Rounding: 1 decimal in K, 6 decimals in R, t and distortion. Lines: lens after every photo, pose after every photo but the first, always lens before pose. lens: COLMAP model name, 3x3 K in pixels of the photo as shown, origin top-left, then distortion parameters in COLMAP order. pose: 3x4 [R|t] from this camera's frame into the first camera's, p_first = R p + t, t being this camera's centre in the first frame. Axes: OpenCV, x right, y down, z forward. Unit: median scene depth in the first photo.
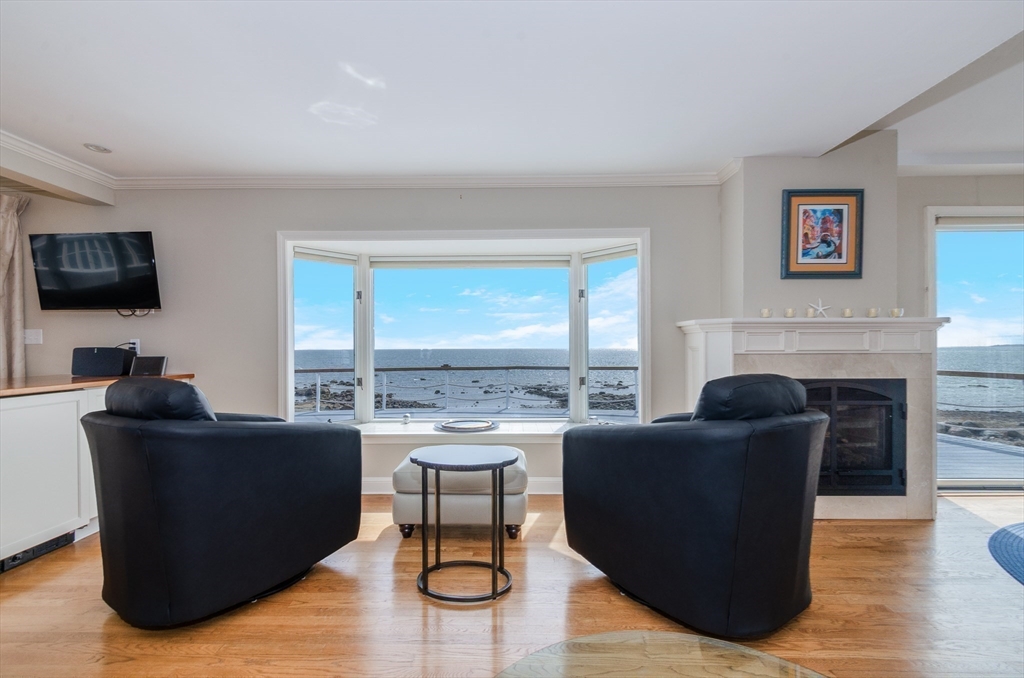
lens RADIAL K [[462.7, 0, 510.5], [0, 462.7, 350.7], [0, 0, 1]] dist [-0.000585, -0.000330]
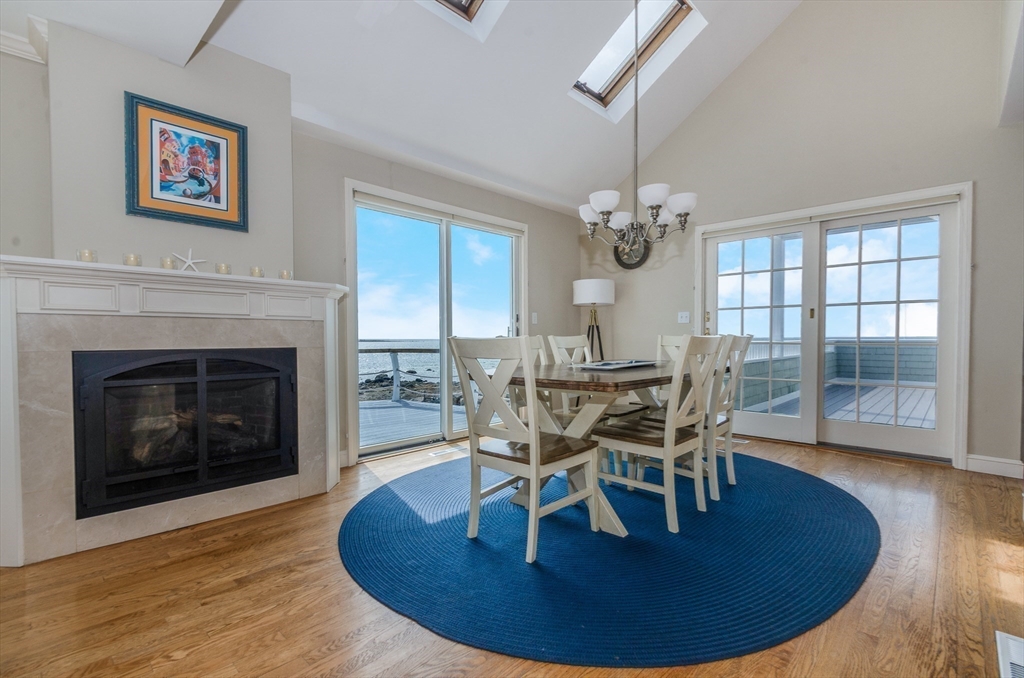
lens RADIAL K [[475.4, 0, 512.0], [0, 475.4, 339.0], [0, 0, 1]] dist [-0.000140, -0.000533]
pose [[0.679803, 0.000493, 0.733395, 0.450729], [-0.004491, 0.999984, 0.003491, 0.037828], [-0.733381, -0.005667, 0.679794, 0.038096]]
